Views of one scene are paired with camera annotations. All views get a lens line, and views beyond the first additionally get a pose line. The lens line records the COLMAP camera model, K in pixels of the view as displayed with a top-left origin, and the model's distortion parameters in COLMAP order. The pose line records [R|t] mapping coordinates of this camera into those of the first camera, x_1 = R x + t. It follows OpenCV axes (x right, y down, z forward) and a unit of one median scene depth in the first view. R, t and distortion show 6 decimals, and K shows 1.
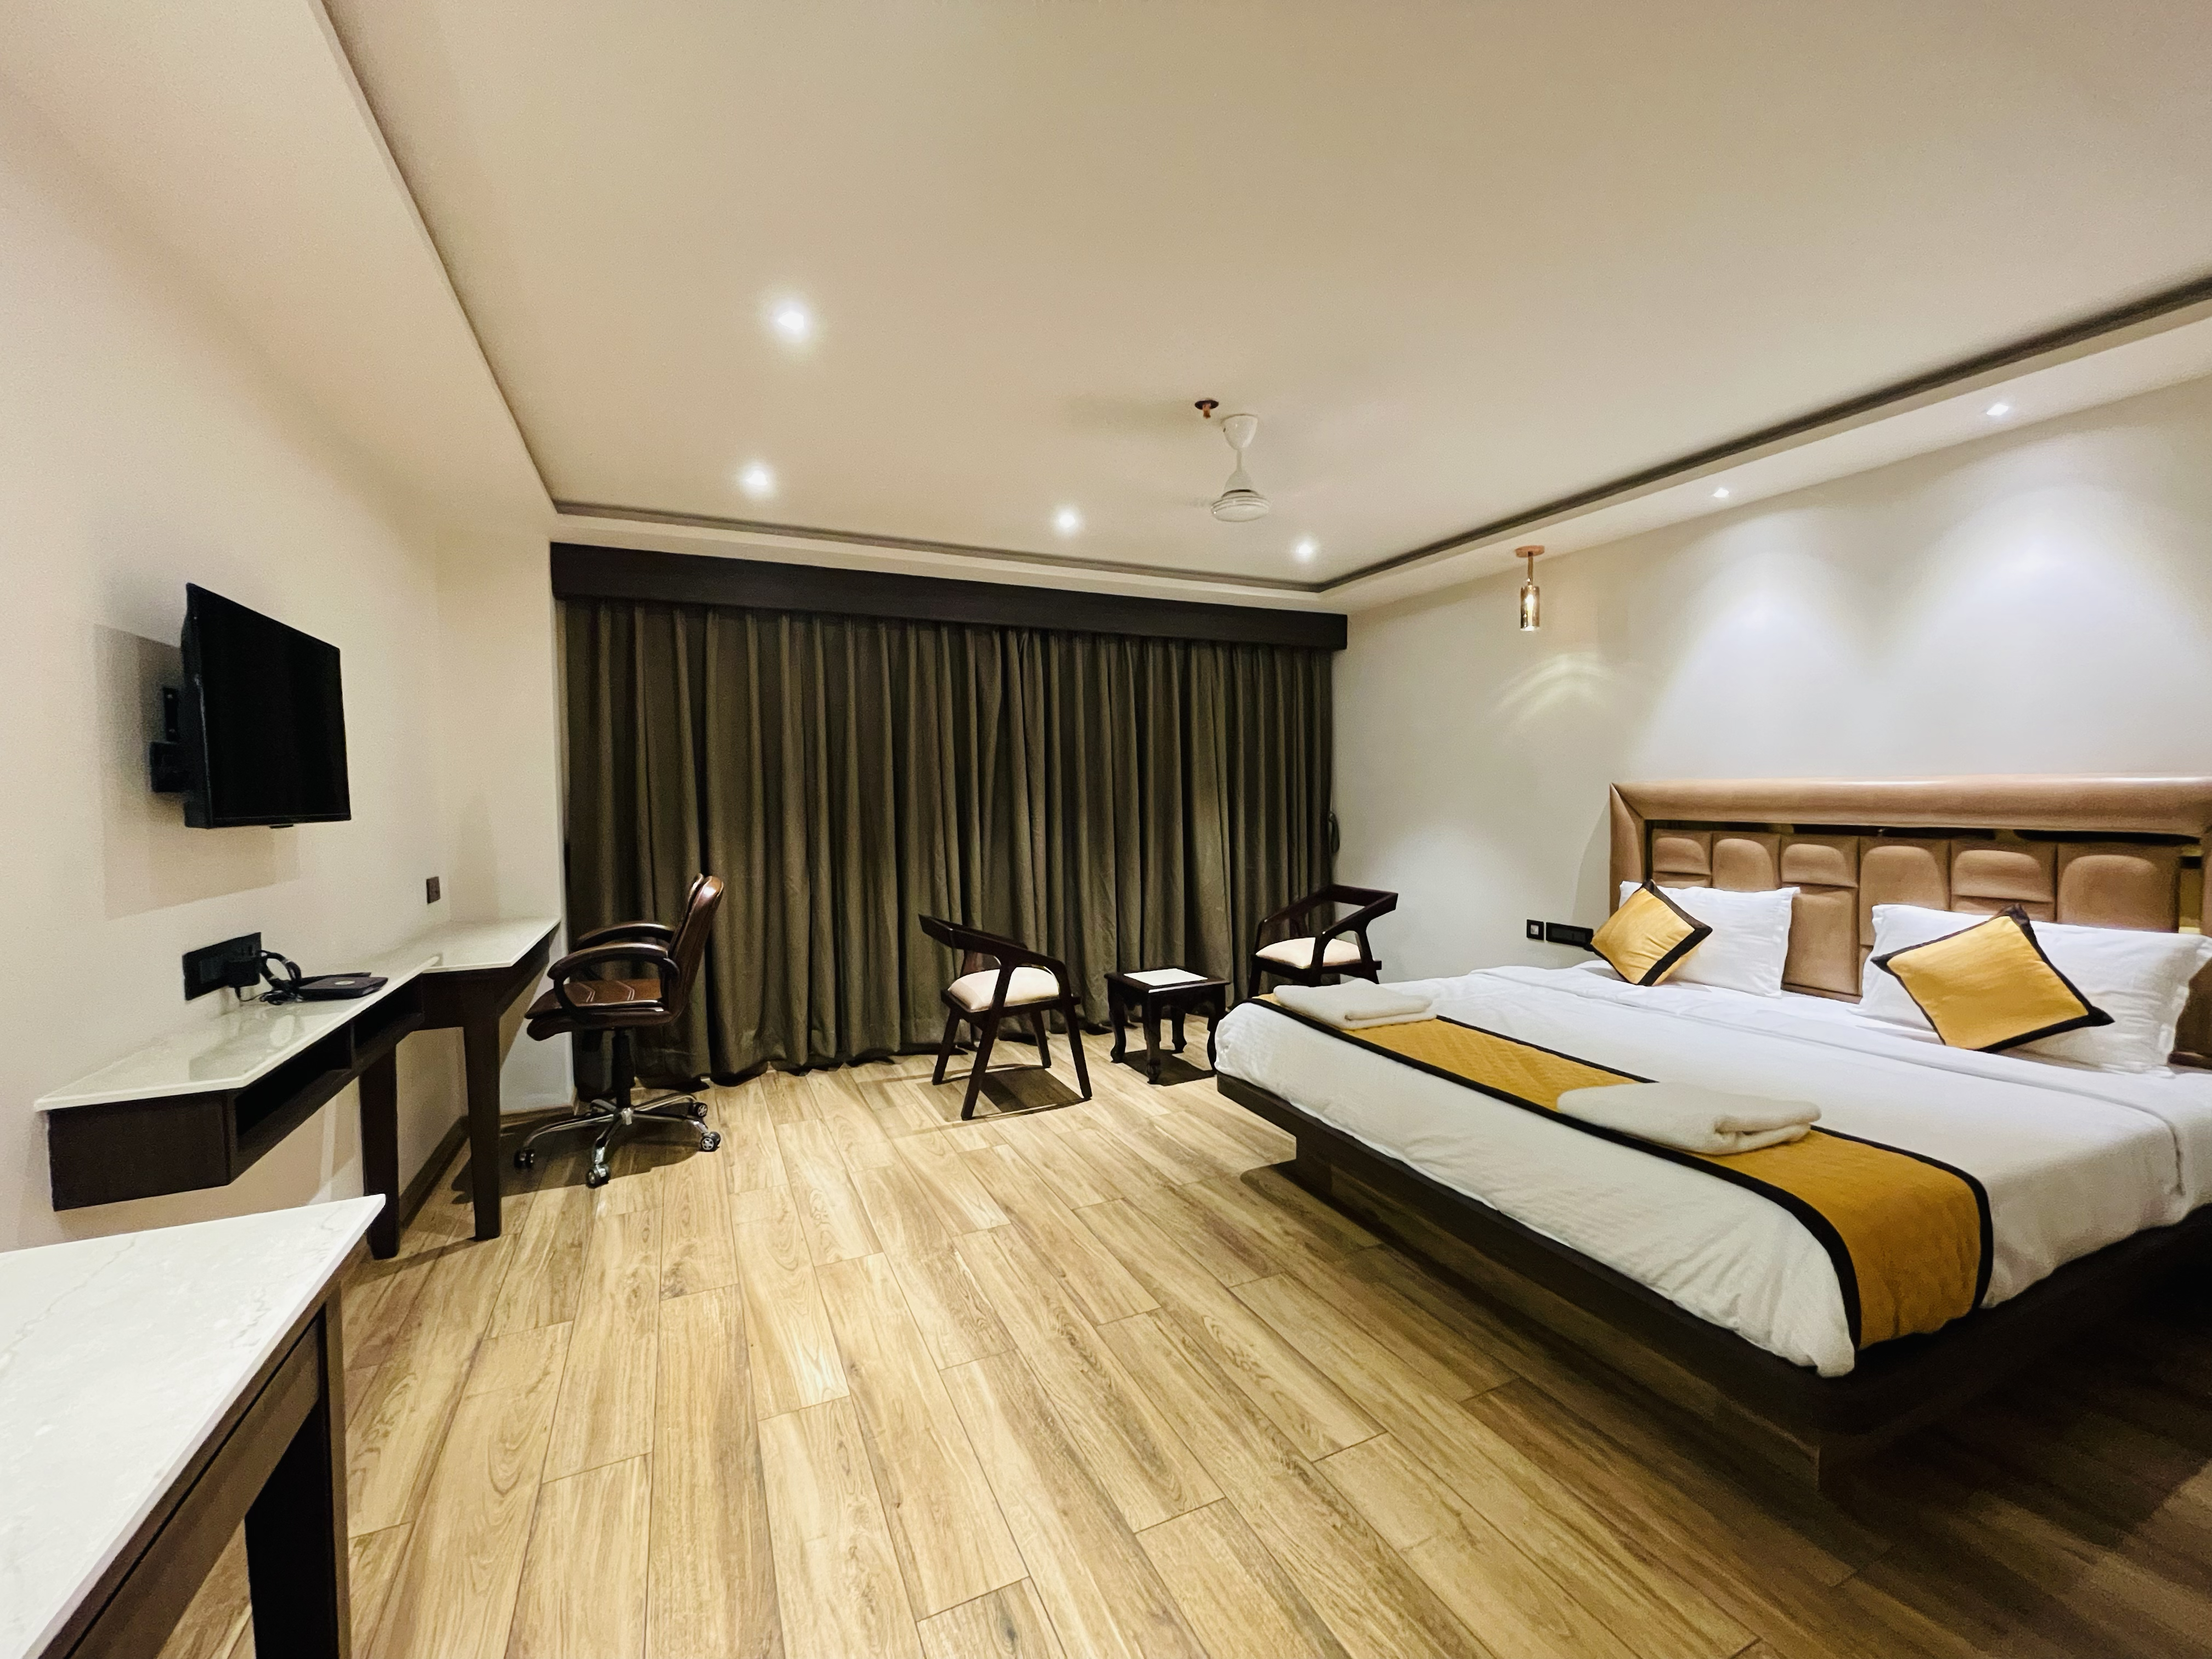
lens RADIAL K [[891.2, 0, 1093.8], [0, 891.2, 833.8], [0, 0, 1]] dist [-0.003140, 0.000068]
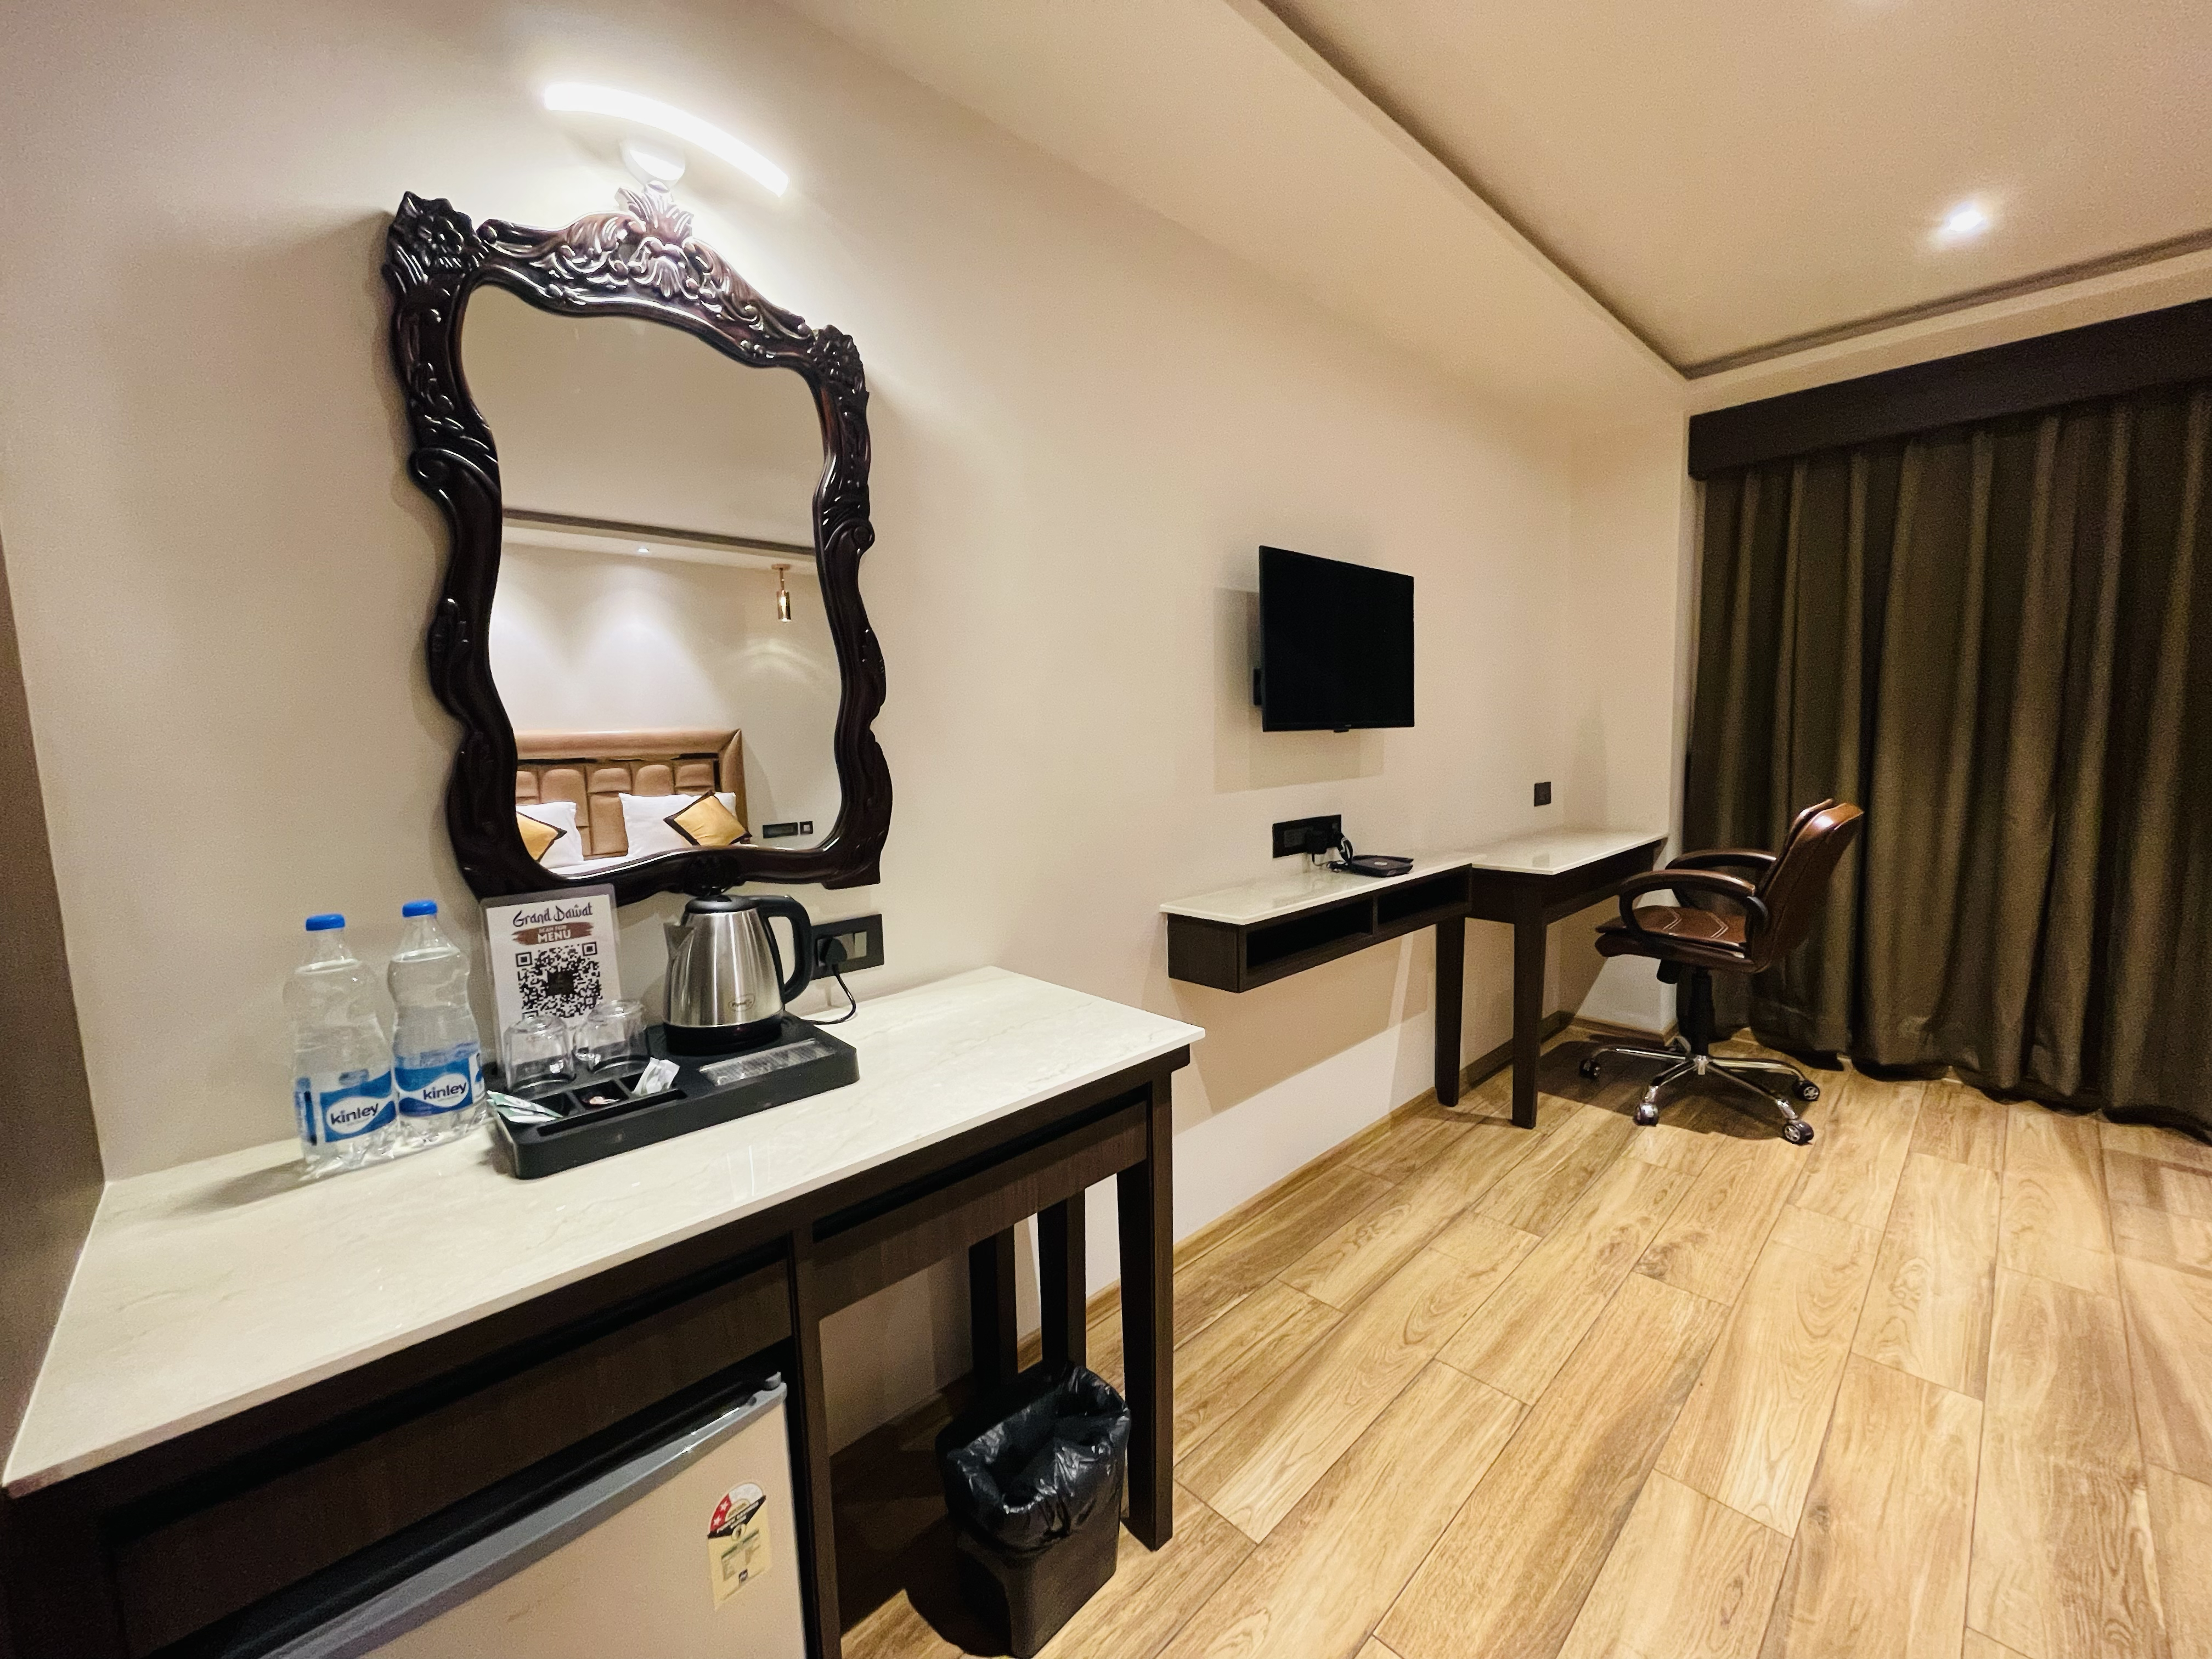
lens RADIAL K [[891.2, 0, 1097.4], [0, 891.2, 829.6], [0, 0, 1]] dist [-0.003140, 0.000068]
pose [[0.320915, 0.105416, -0.941223, 0.101344], [-0.018525, 0.994295, 0.105044, 0.002718], [0.946927, -0.016274, 0.321037, 0.167033]]
